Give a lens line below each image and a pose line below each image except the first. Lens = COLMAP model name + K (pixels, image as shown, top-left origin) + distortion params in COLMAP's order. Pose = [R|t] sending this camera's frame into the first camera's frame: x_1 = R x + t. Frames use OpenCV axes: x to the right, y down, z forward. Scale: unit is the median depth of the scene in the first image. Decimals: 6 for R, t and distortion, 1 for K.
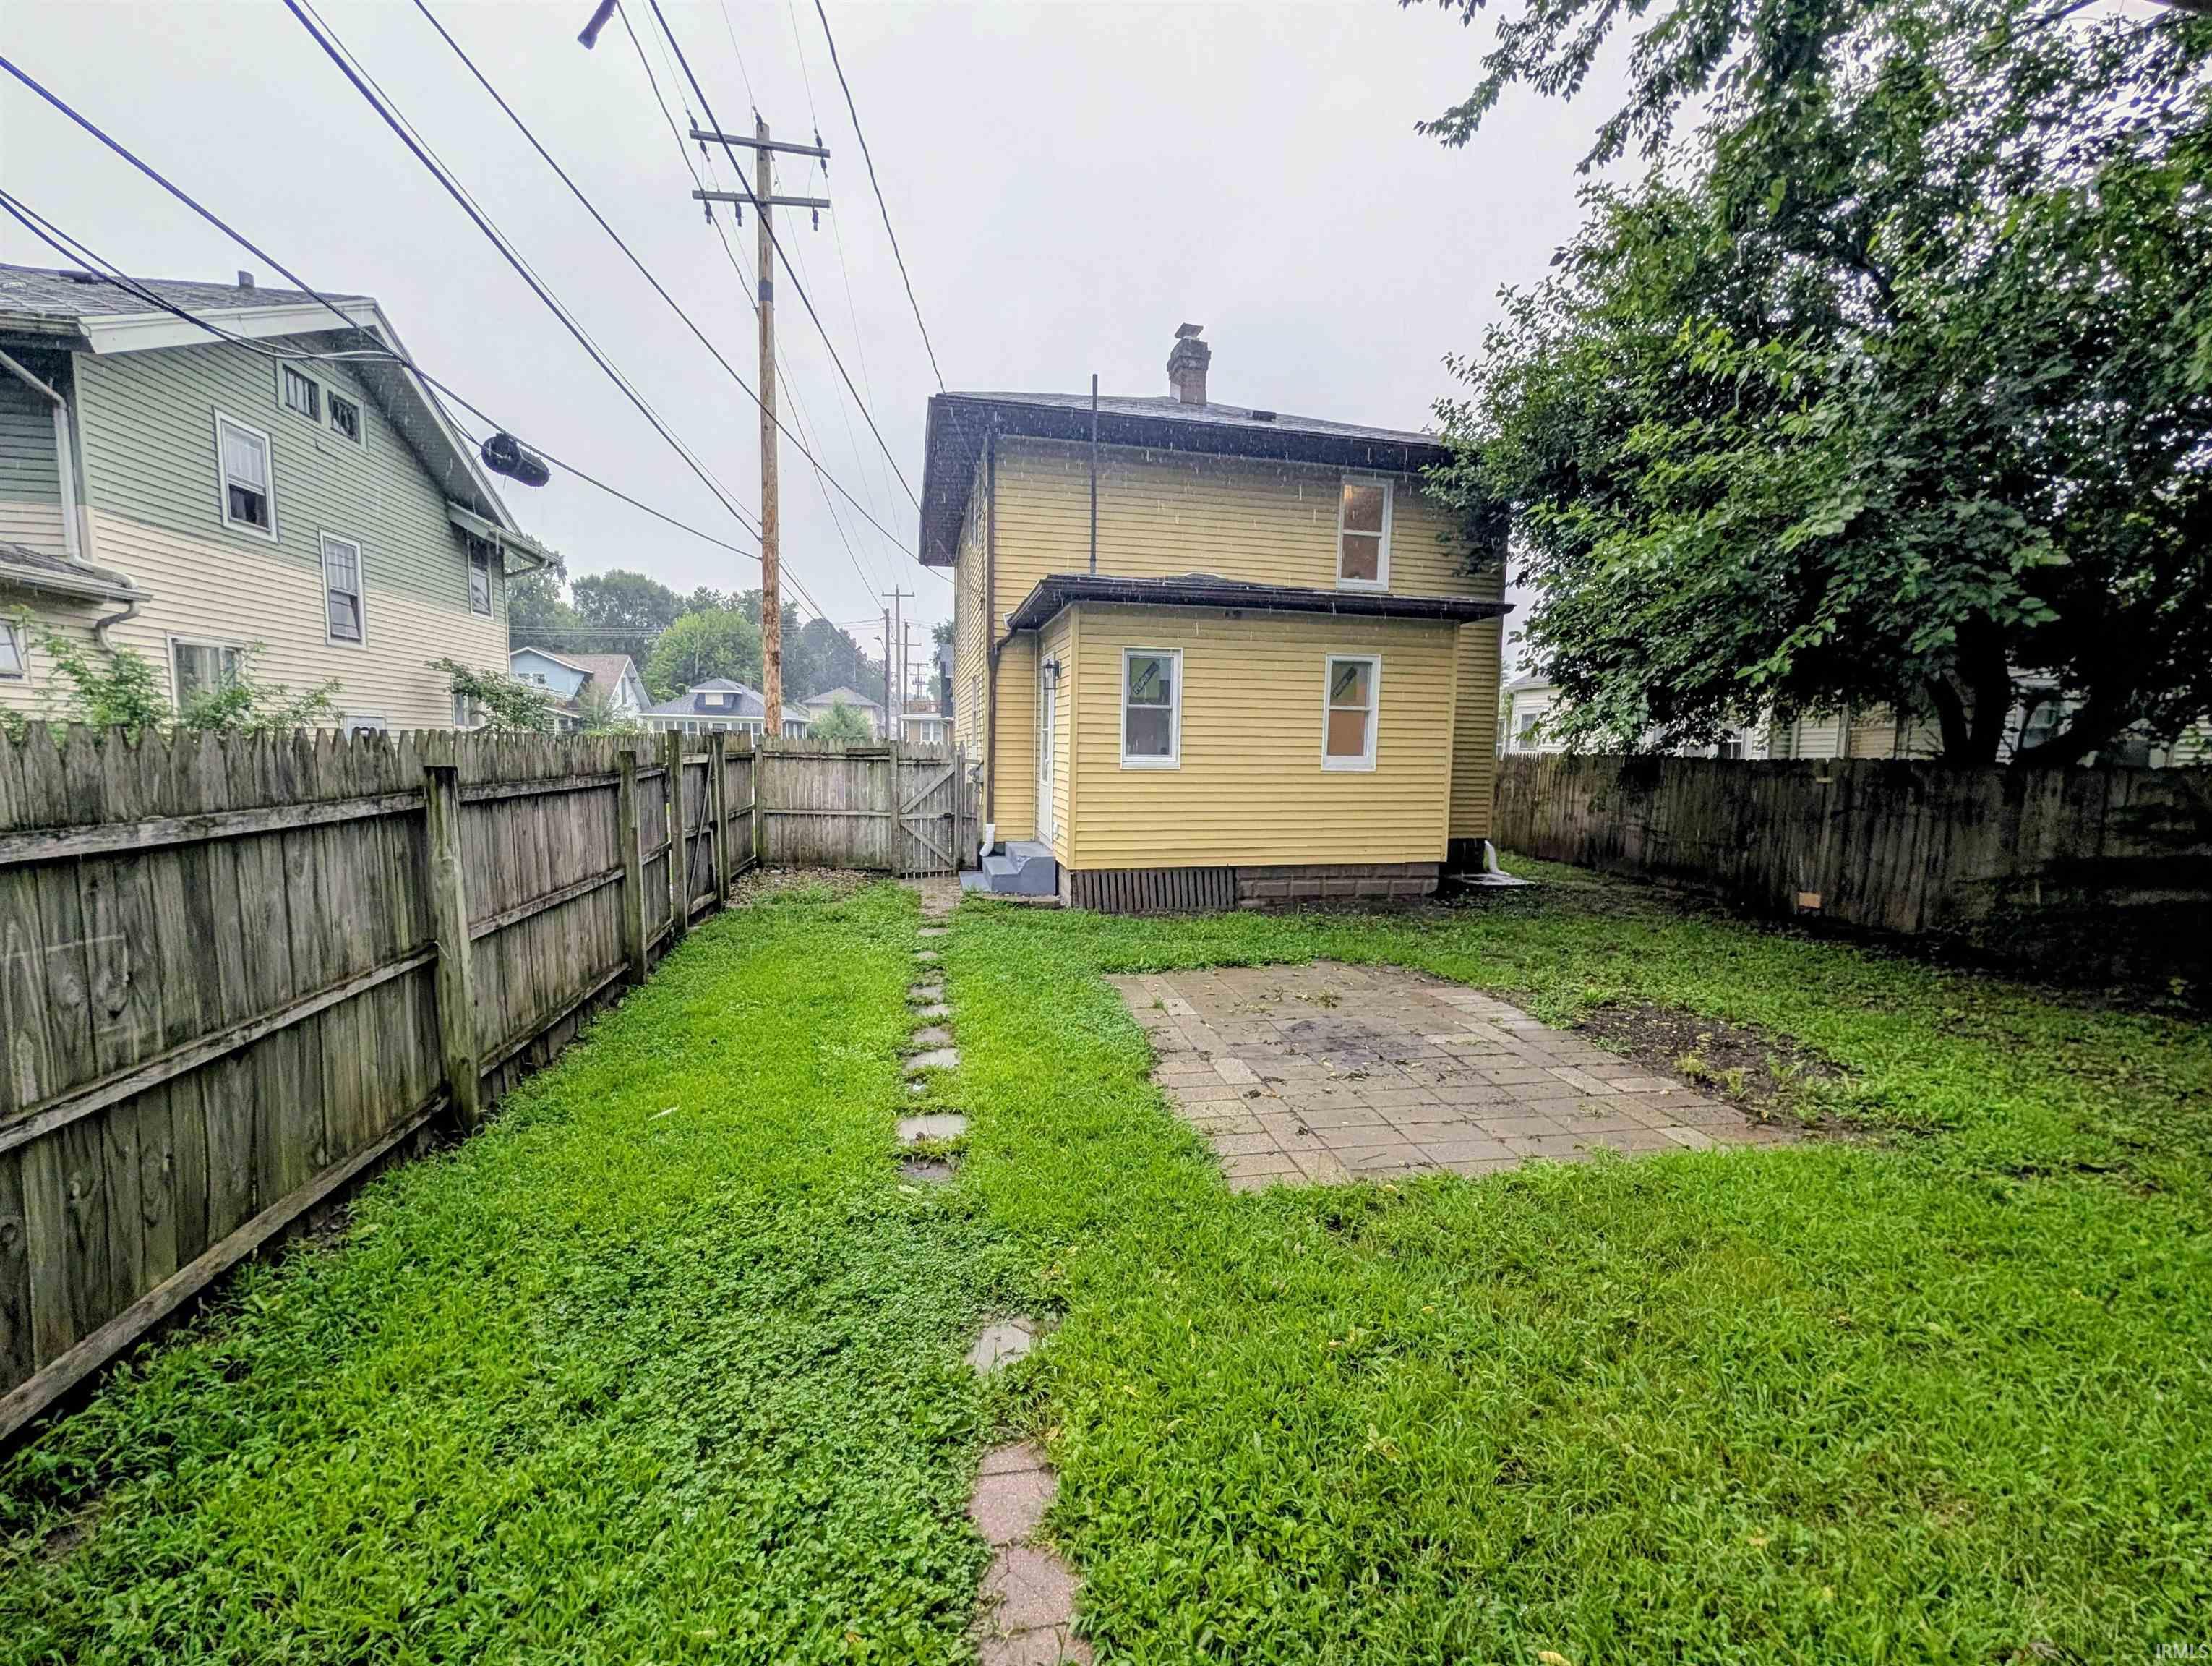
lens RADIAL K [[883.2, 0, 1109.0], [0, 883.2, 832.9], [0, 0, 1]] dist [0.001851, 0.000440]
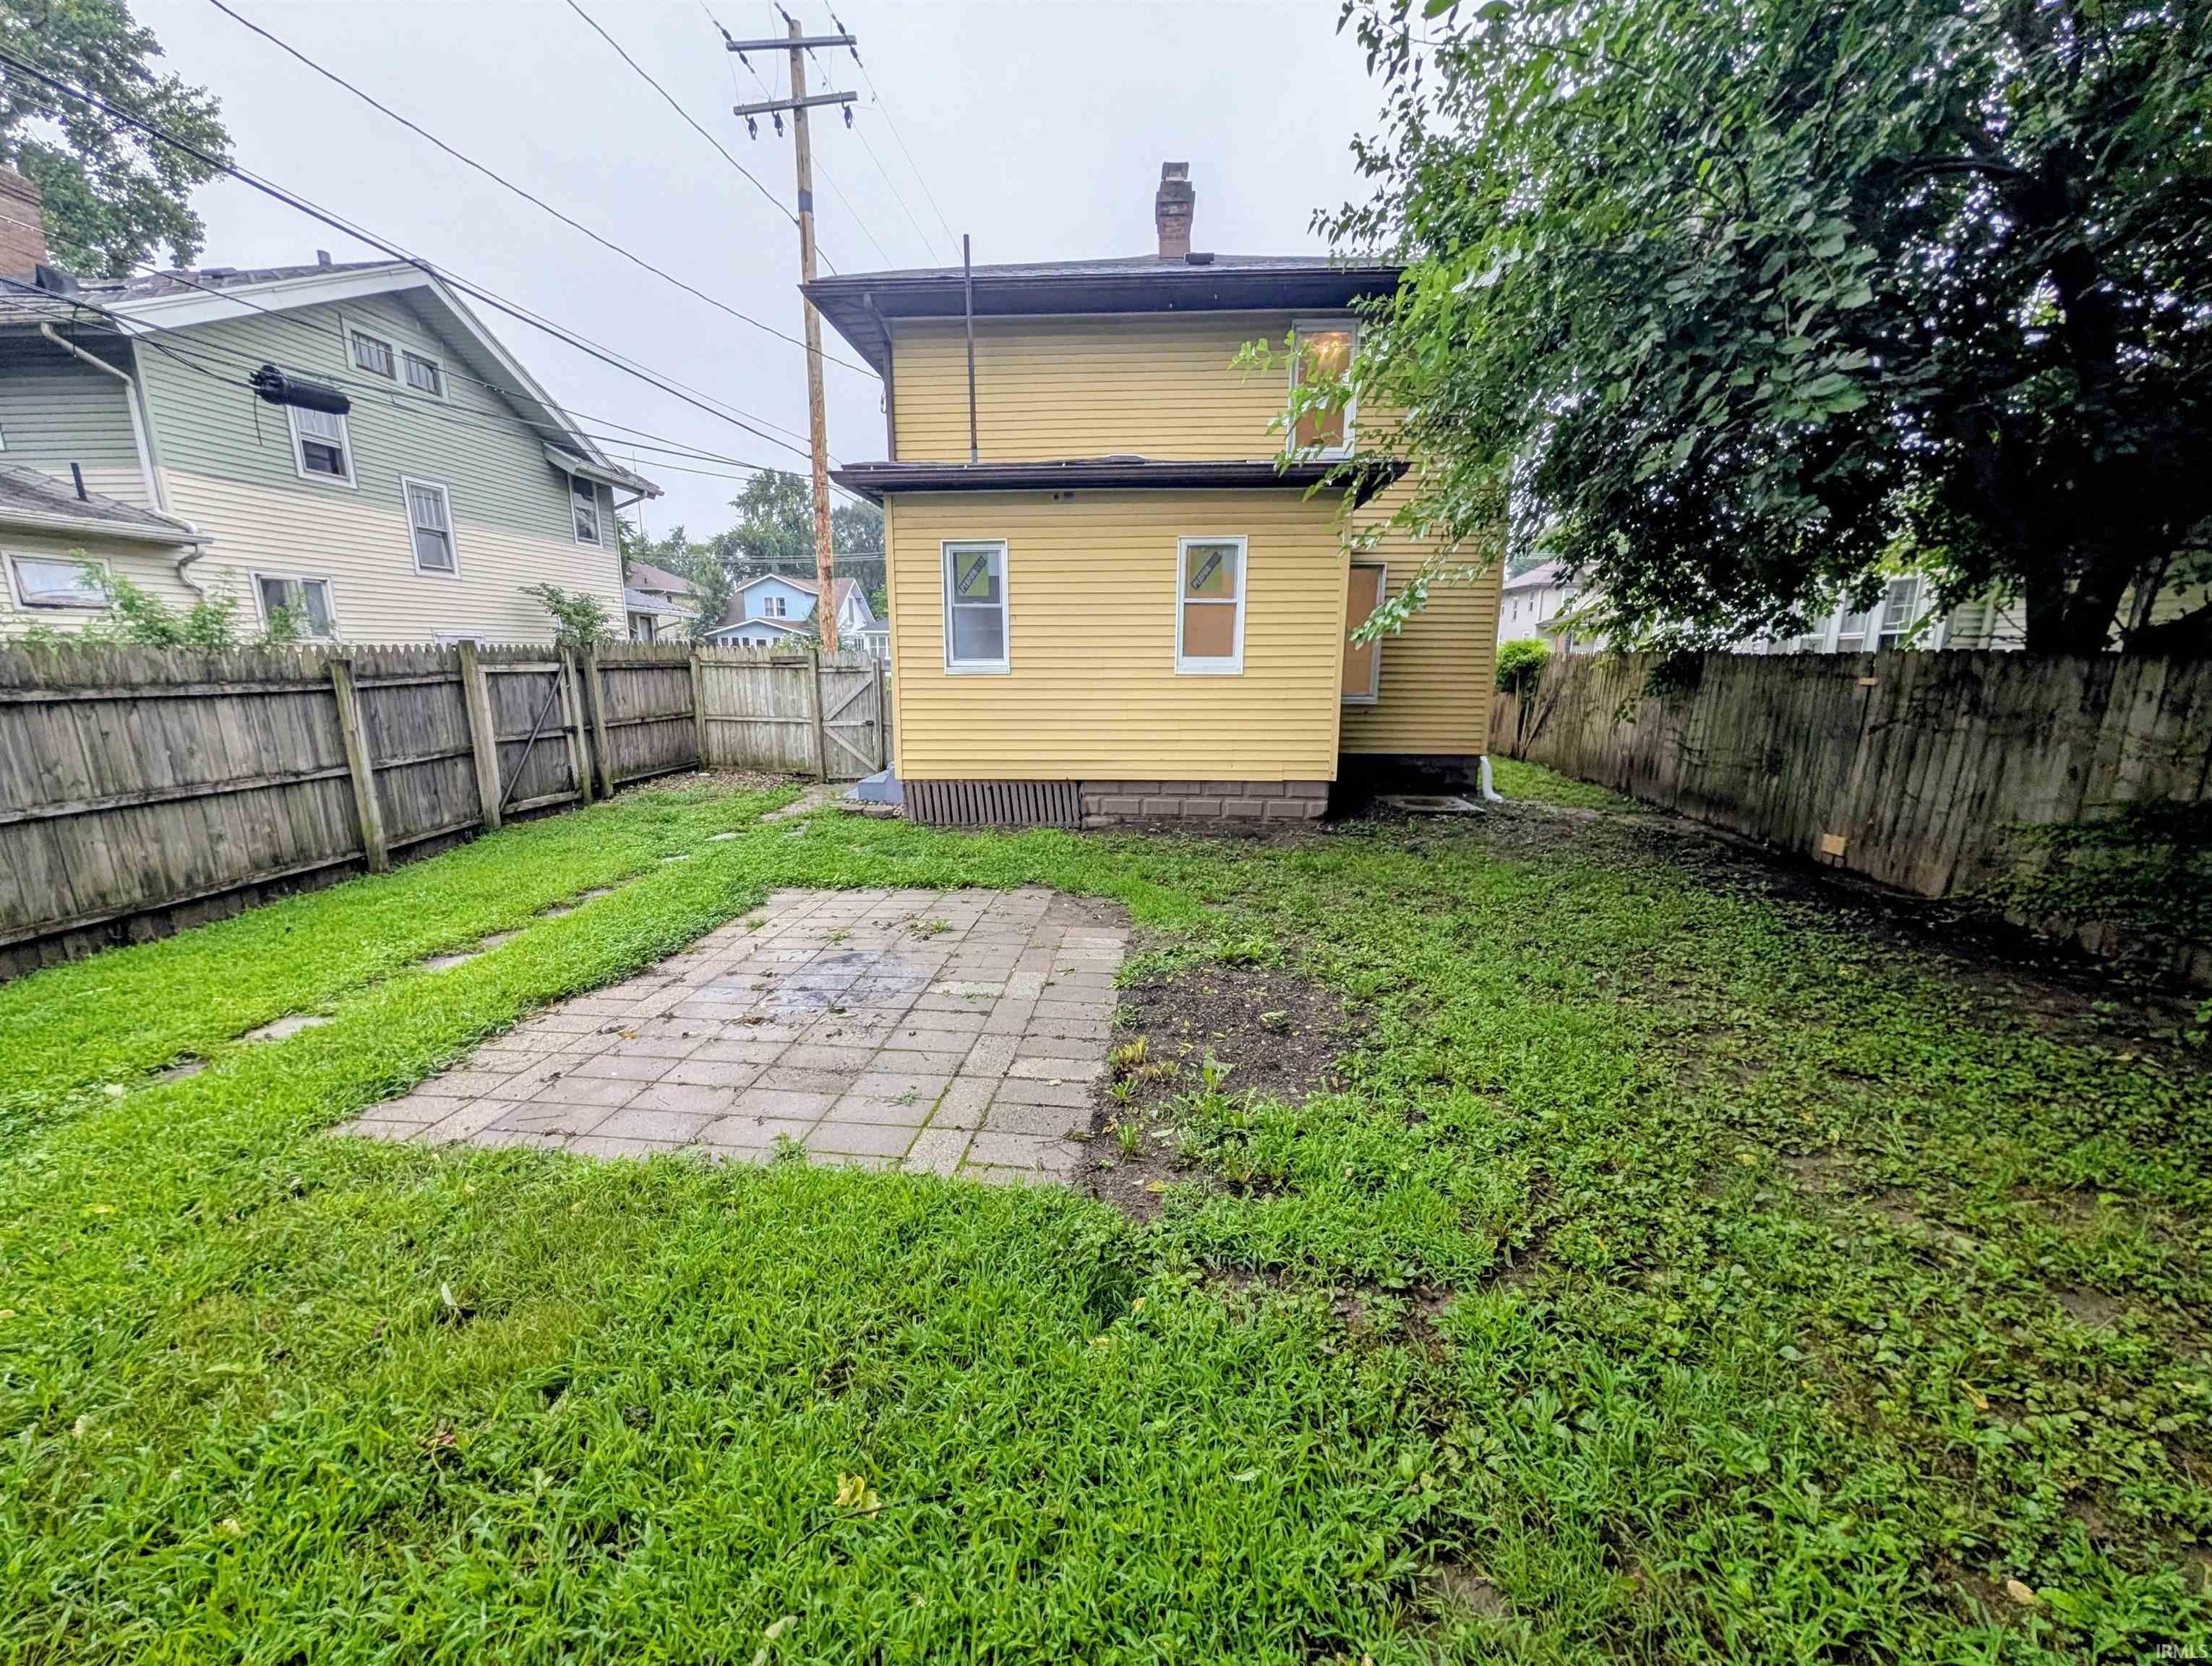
lens RADIAL K [[850.5, 0, 1098.1], [0, 850.5, 833.5], [0, 0, 1]] dist [0.000533, 0.000418]
pose [[0.961215, 0.042484, -0.272509, 0.405205], [-0.012993, 0.993943, 0.109127, -0.003691], [0.275494, -0.101354, 0.955945, 0.147829]]
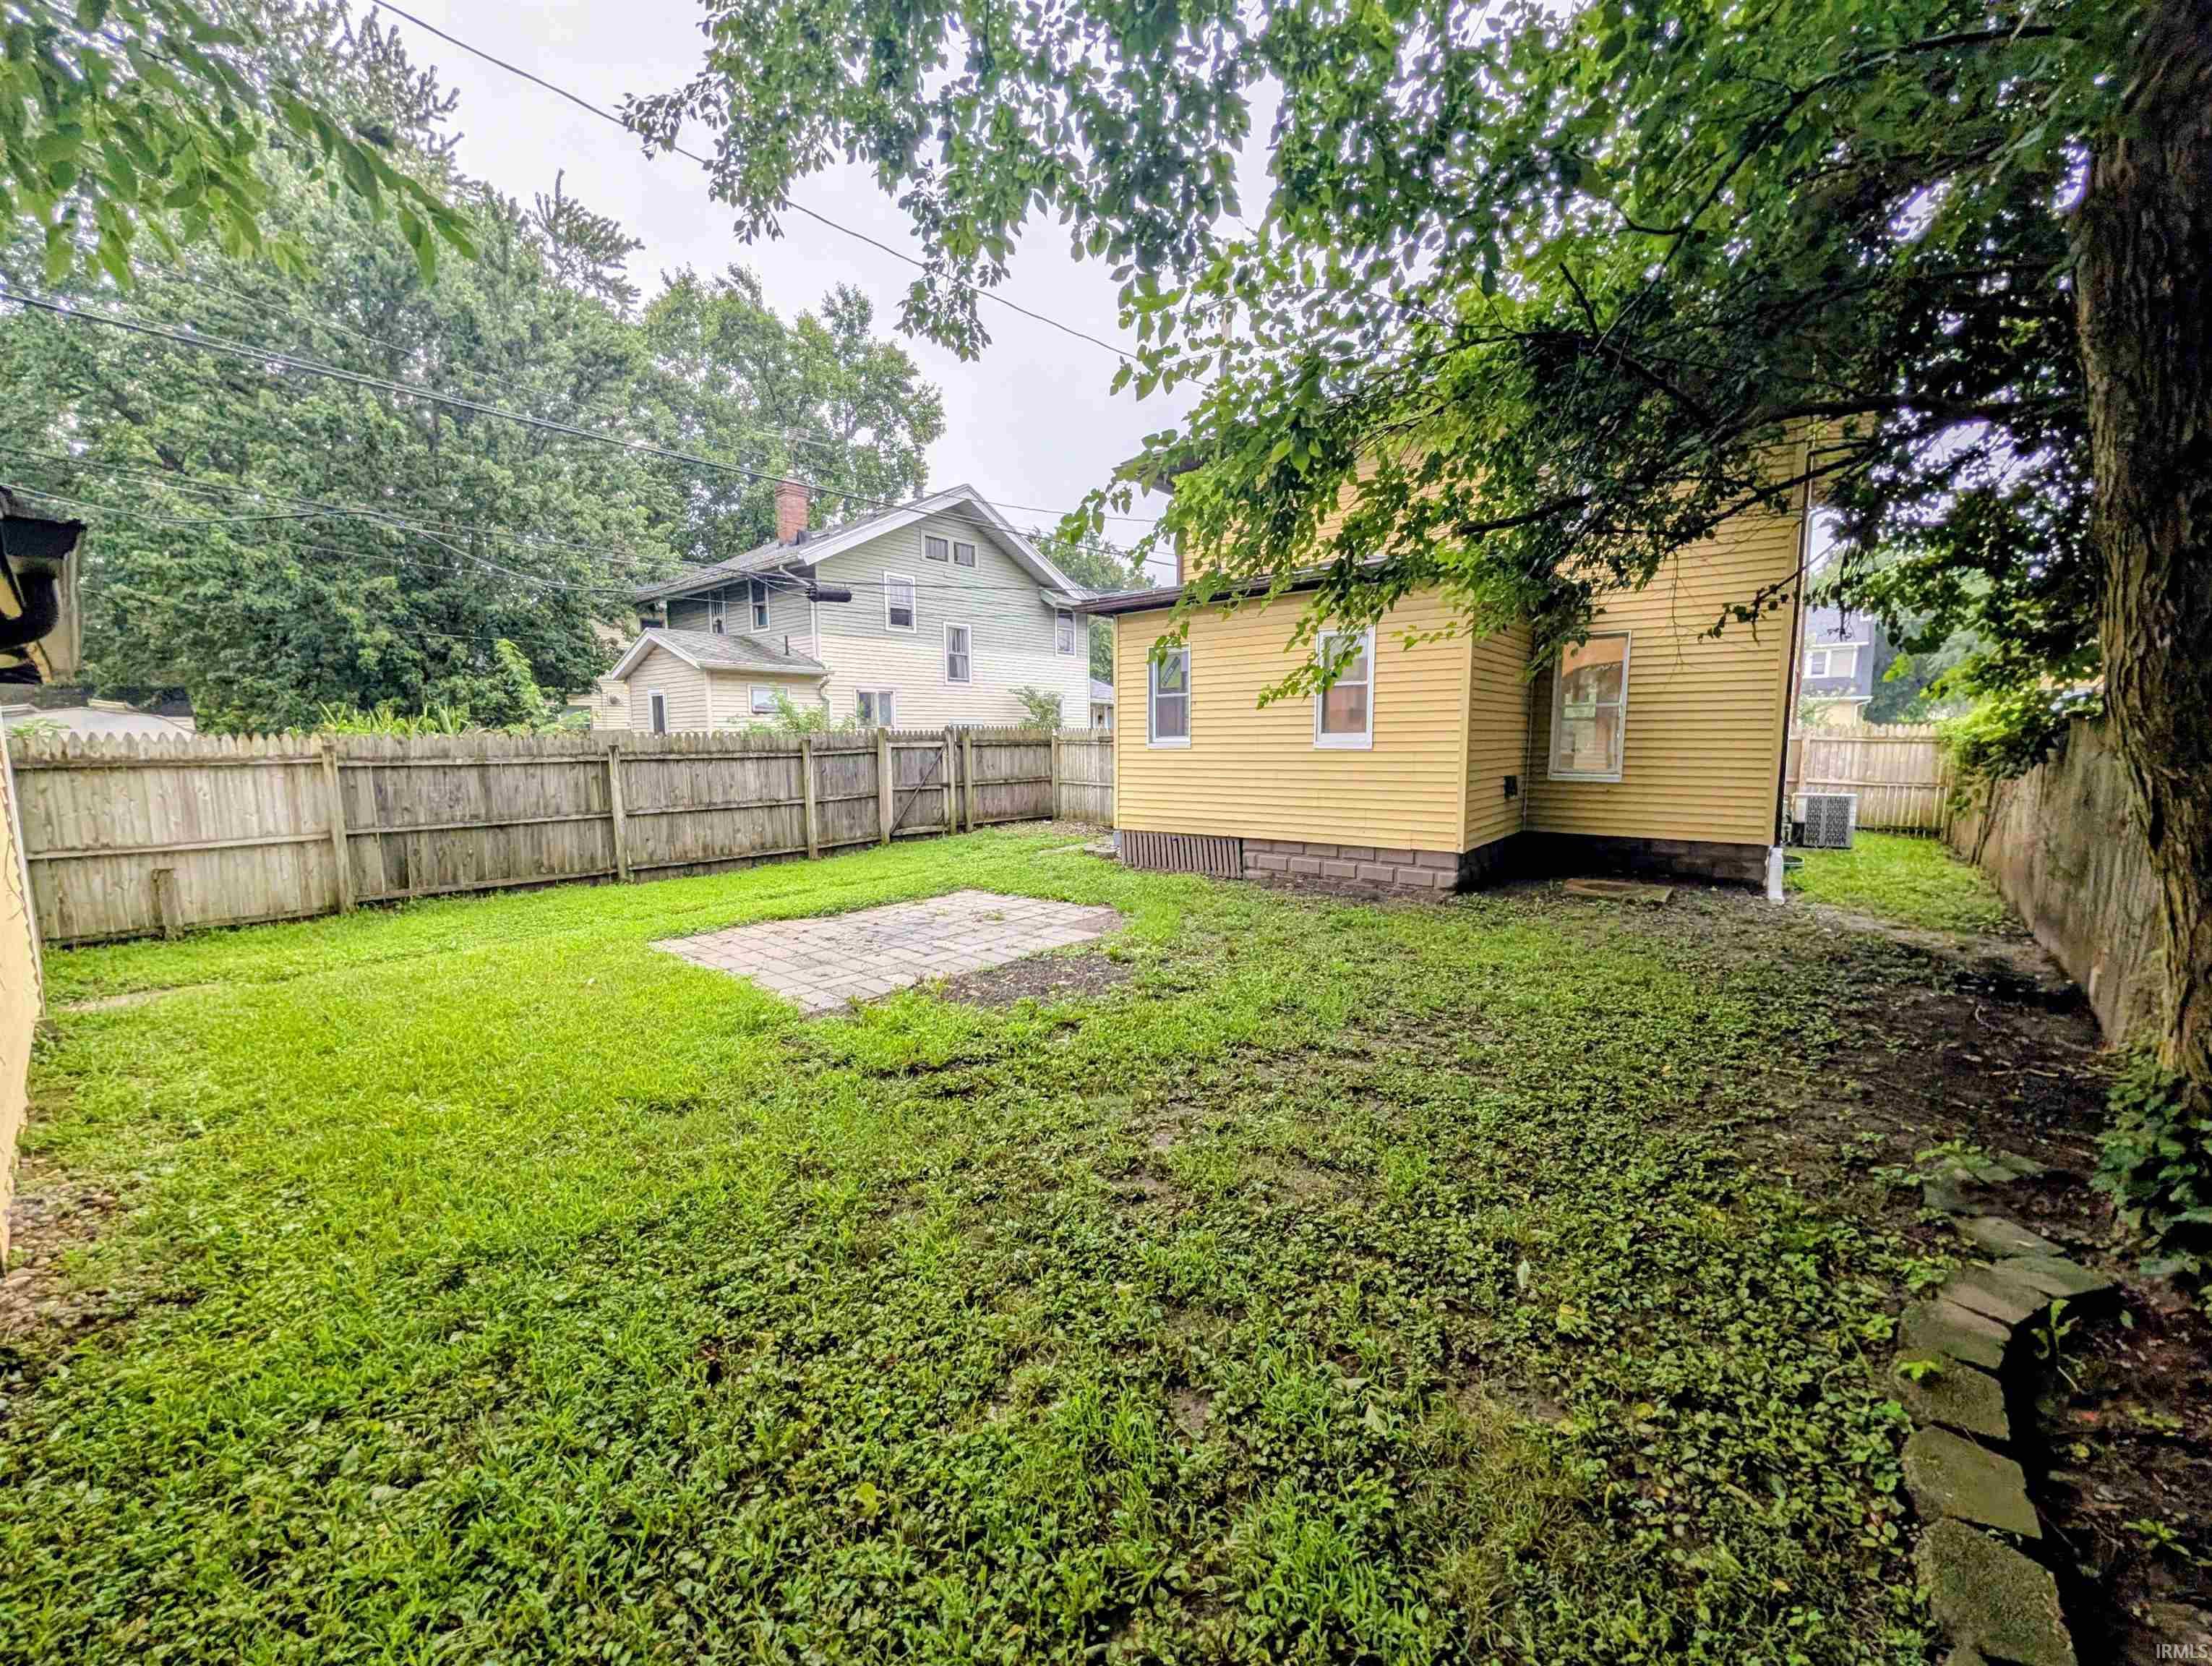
lens RADIAL K [[850.5, 0, 1098.1], [0, 850.5, 833.5], [0, 0, 1]] dist [0.000533, 0.000418]
pose [[0.619134, 0.068110, -0.782326, 0.848341], [-0.058466, 0.997465, 0.040571, 0.000836], [0.783106, 0.020621, 0.621546, 0.211741]]
